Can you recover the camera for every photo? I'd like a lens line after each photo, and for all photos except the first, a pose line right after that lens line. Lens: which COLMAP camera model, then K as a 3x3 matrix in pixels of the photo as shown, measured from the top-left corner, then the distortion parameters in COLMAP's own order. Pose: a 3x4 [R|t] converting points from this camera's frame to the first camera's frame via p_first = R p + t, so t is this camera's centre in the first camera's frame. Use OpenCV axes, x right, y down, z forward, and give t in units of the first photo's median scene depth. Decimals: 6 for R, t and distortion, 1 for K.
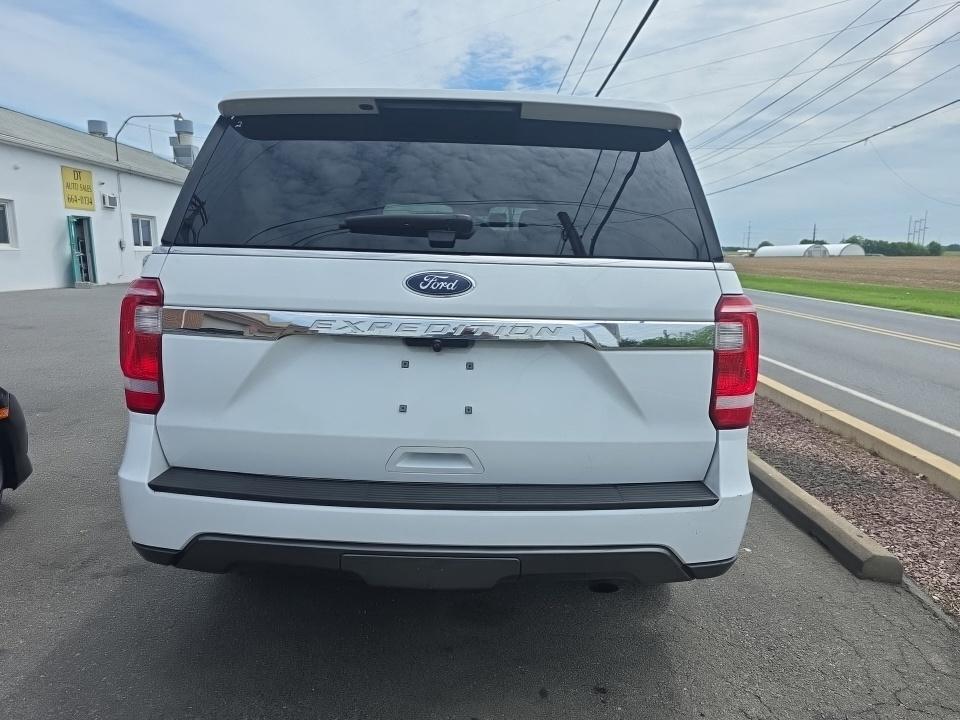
lens RADIAL K [[667.3, 0, 493.1], [0, 667.3, 355.7], [0, 0, 1]] dist [0.058871, -0.055156]
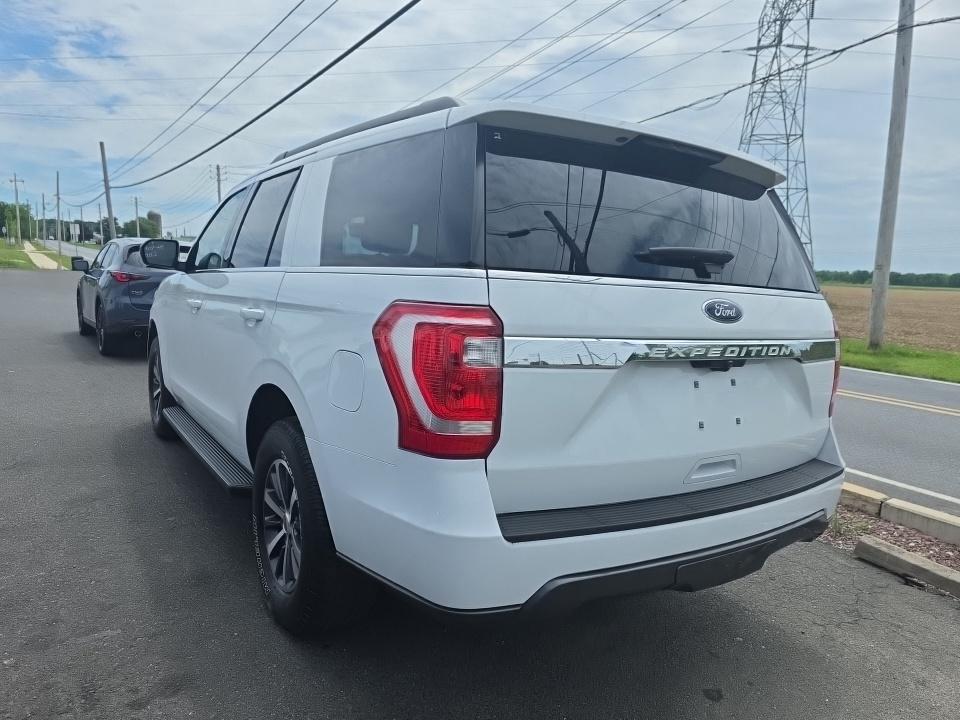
lens RADIAL K [[676.0, 0, 494.3], [0, 676.0, 364.4], [0, 0, 1]] dist [0.056393, -0.054390]
pose [[0.820690, -0.046075, 0.569513, -0.997126], [0.045099, 0.998857, 0.015821, -0.050747], [-0.569591, 0.012701, 0.821830, 0.263632]]
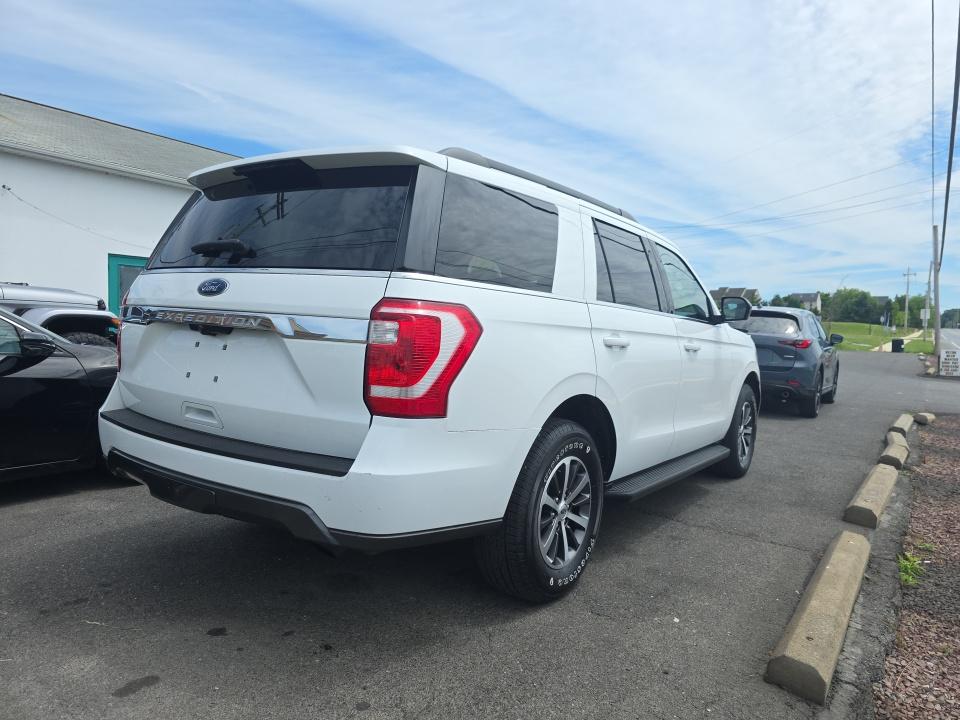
lens RADIAL K [[667.3, 0, 493.1], [0, 667.3, 355.7], [0, 0, 1]] dist [0.058871, -0.055156]
pose [[0.819081, 0.042951, -0.572067, 1.152273], [-0.110810, 0.990259, -0.084307, 0.084029], [0.562874, 0.132445, 0.815862, 0.186062]]
